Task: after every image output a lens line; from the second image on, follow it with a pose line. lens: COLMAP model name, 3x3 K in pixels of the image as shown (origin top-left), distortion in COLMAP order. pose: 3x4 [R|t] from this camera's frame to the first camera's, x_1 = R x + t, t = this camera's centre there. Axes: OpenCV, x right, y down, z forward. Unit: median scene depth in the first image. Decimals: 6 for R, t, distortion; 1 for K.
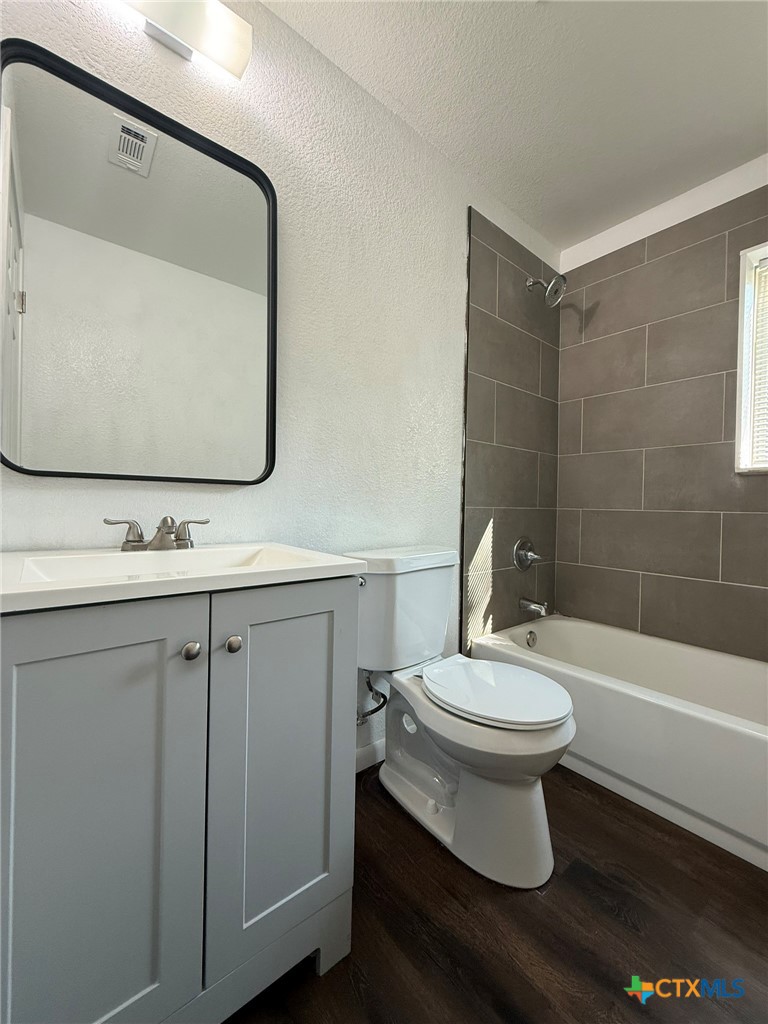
lens RADIAL K [[396.8, 0, 386.0], [0, 396.8, 514.8], [0, 0, 1]] dist [0.000065, -0.005702]
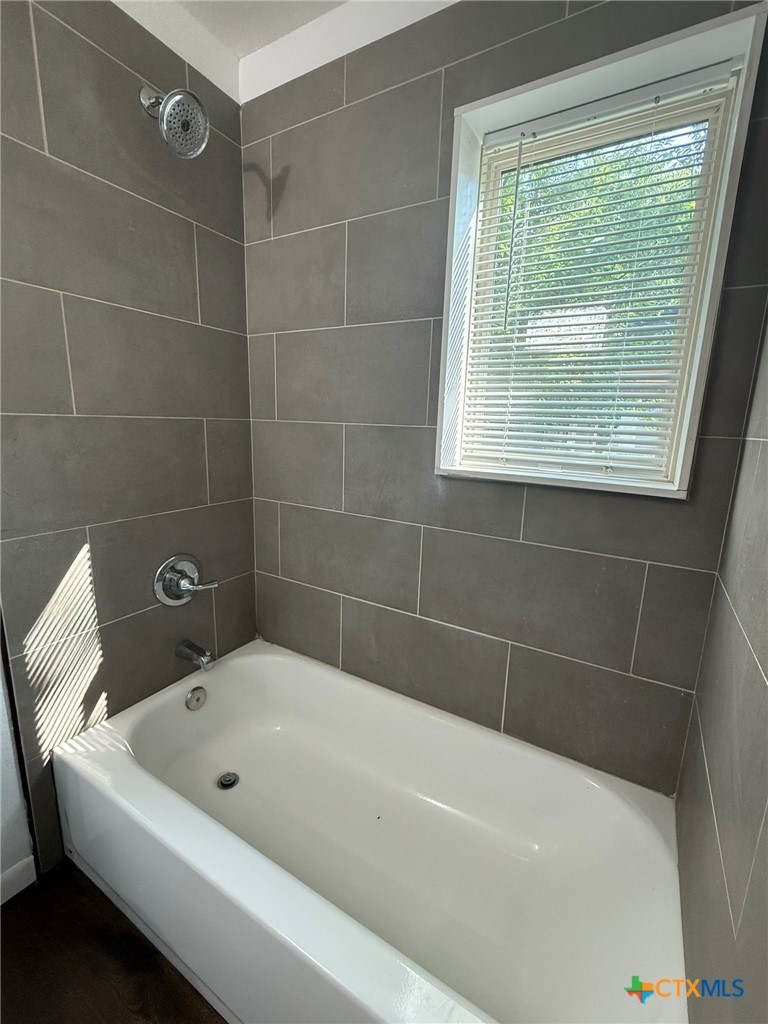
lens RADIAL K [[419.6, 0, 389.1], [0, 419.6, 507.7], [0, 0, 1]] dist [-0.000230, -0.000263]
pose [[0.939102, -0.057007, 0.338877, 0.469066], [-0.008918, 0.981769, 0.189869, -0.161406], [-0.343522, -0.181329, 0.921473, 0.280298]]
